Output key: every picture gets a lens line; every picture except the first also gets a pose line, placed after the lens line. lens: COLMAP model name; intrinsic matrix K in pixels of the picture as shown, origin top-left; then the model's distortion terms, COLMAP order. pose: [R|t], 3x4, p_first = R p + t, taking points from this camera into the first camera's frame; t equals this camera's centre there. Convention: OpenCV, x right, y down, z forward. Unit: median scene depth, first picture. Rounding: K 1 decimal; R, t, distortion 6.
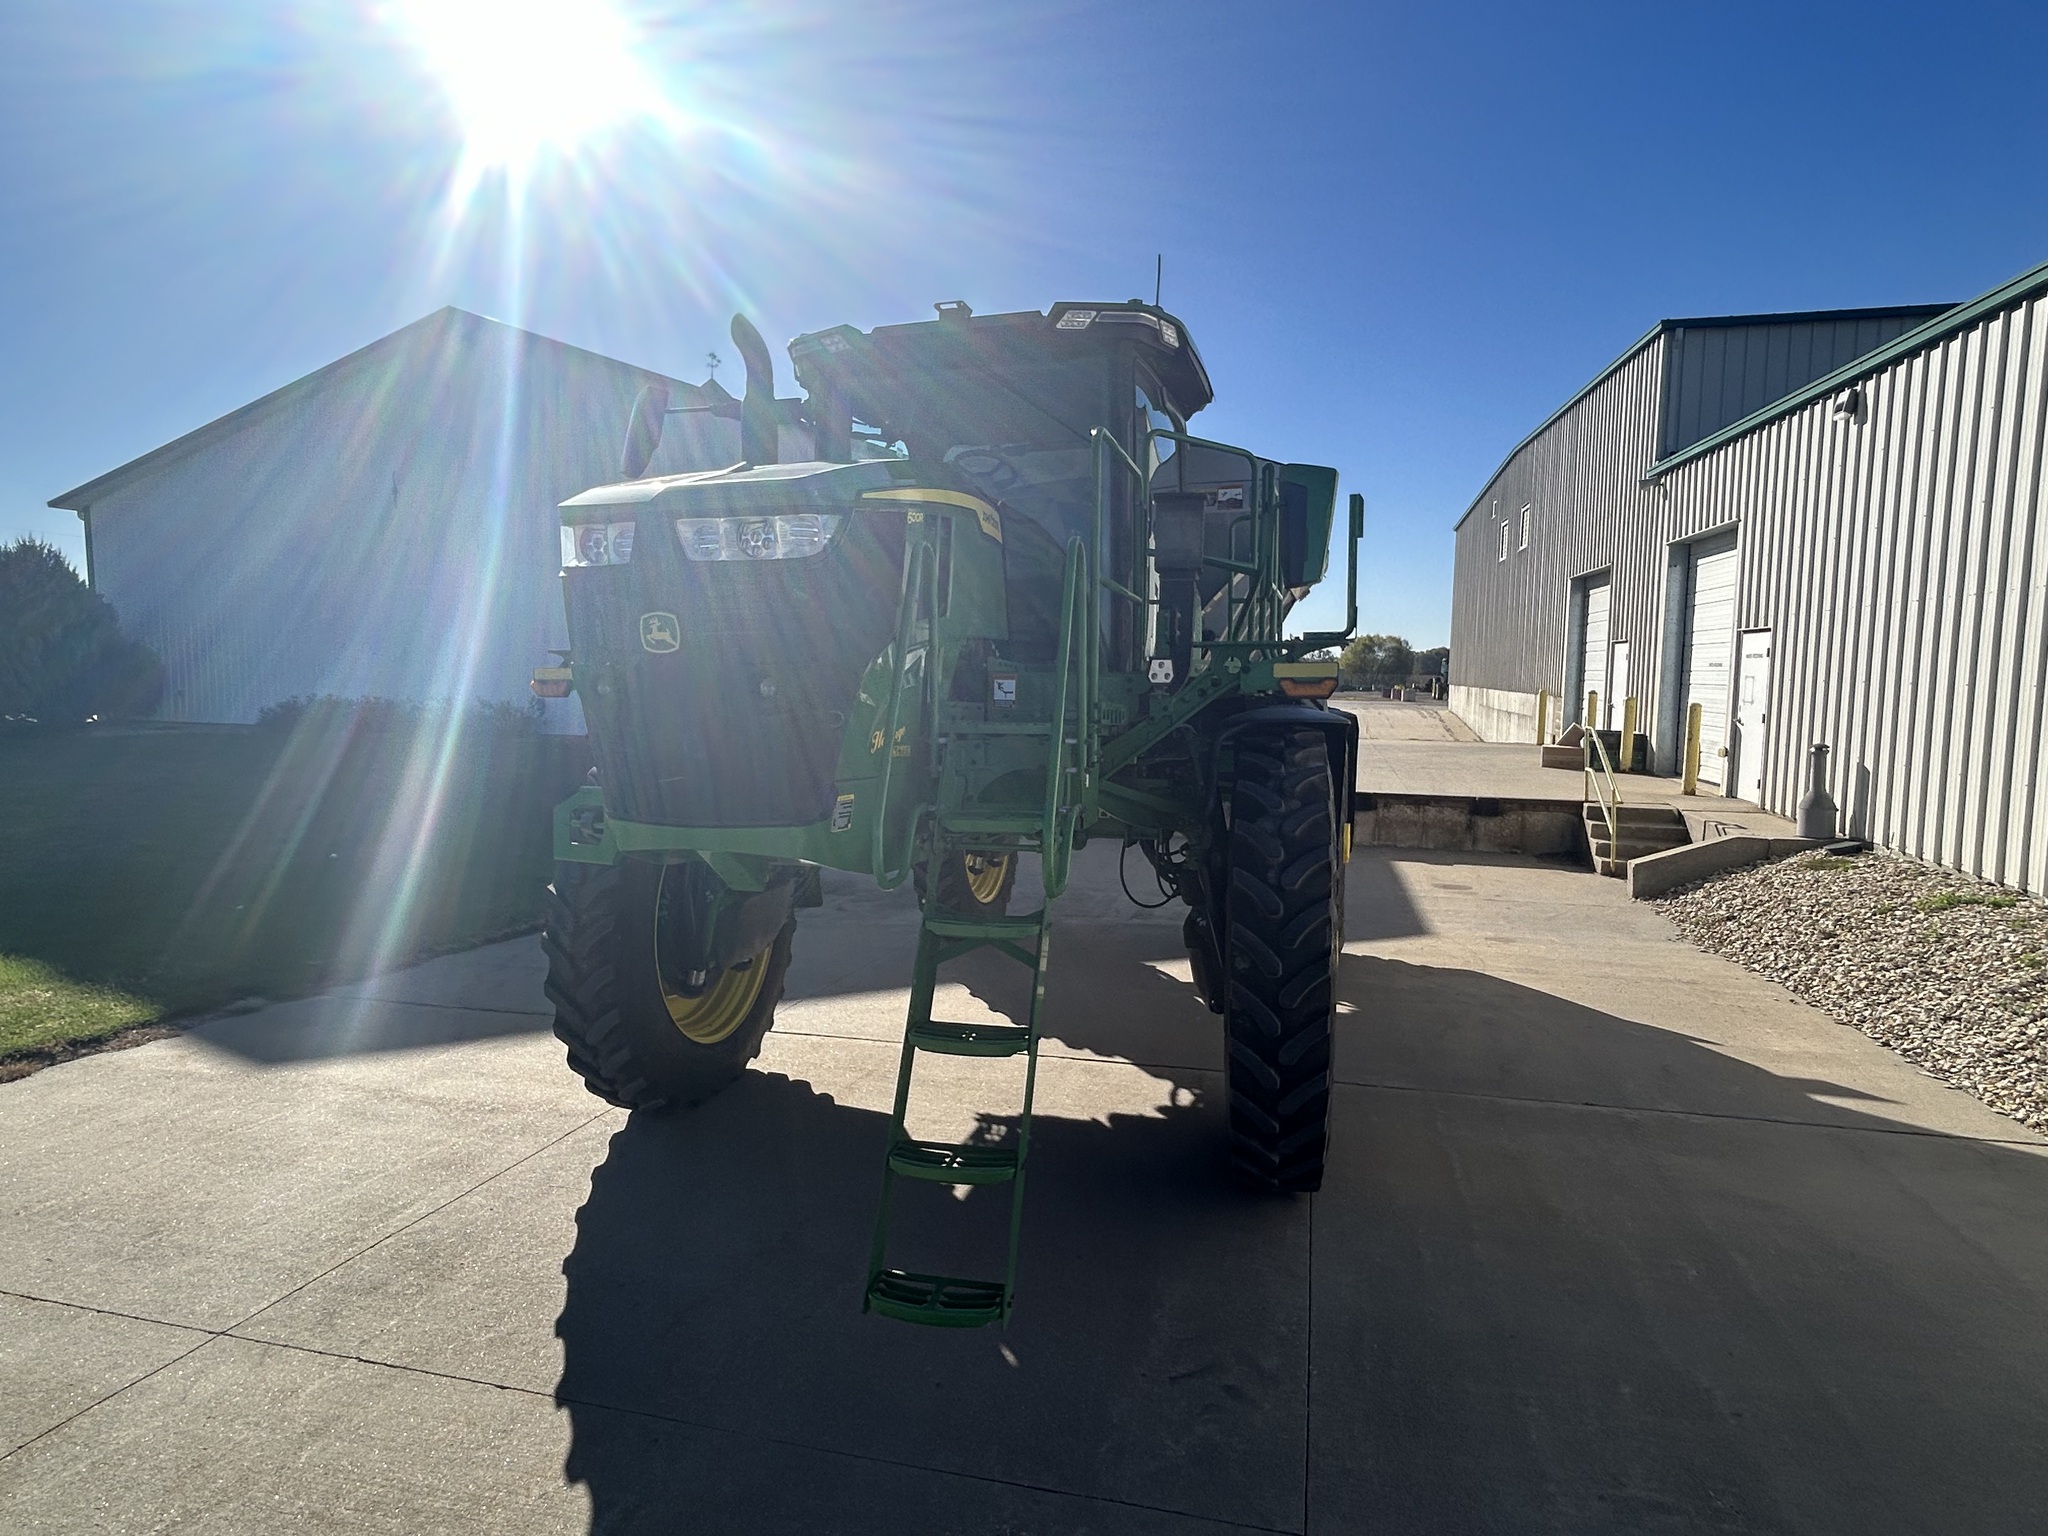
lens RADIAL K [[1116.5, 0, 1013.3], [0, 1116.5, 763.5], [0, 0, 1]] dist [0.001885, -0.001142]
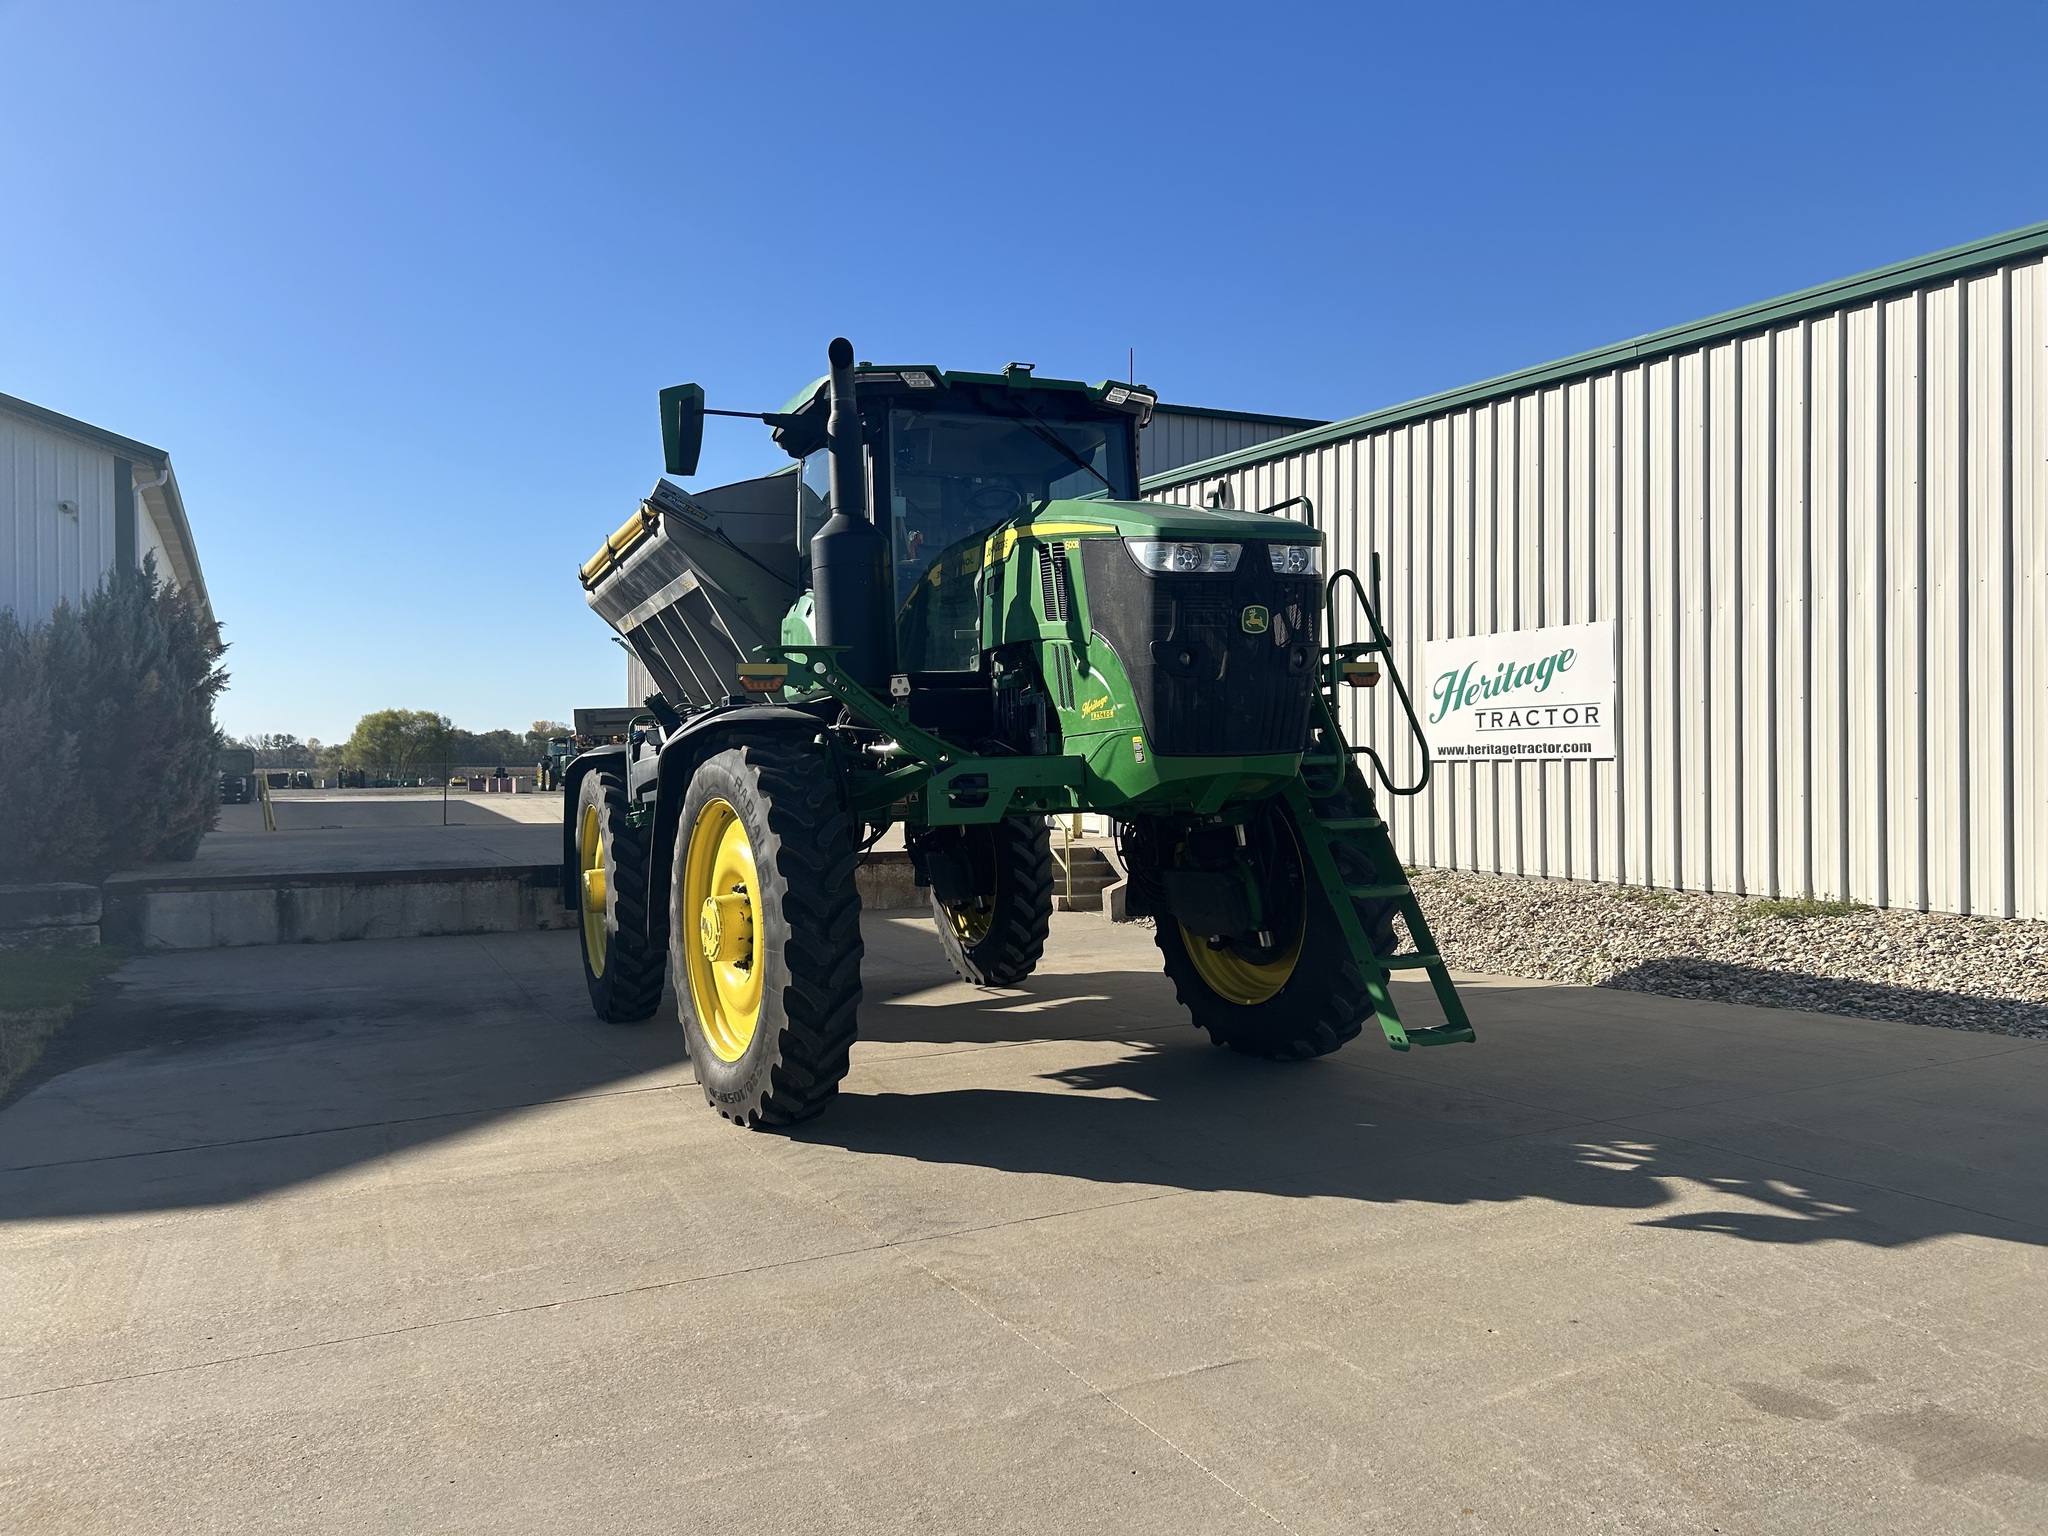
lens RADIAL K [[1540.4, 0, 1024.0], [0, 1540.4, 768.0], [0, 0, 1]] dist [0.019740, 0.000354]
pose [[0.751850, -0.024776, 0.658868, -0.522311], [0.077263, 0.995720, -0.050724, 0.043208], [-0.654791, 0.089043, 0.750546, -0.083133]]
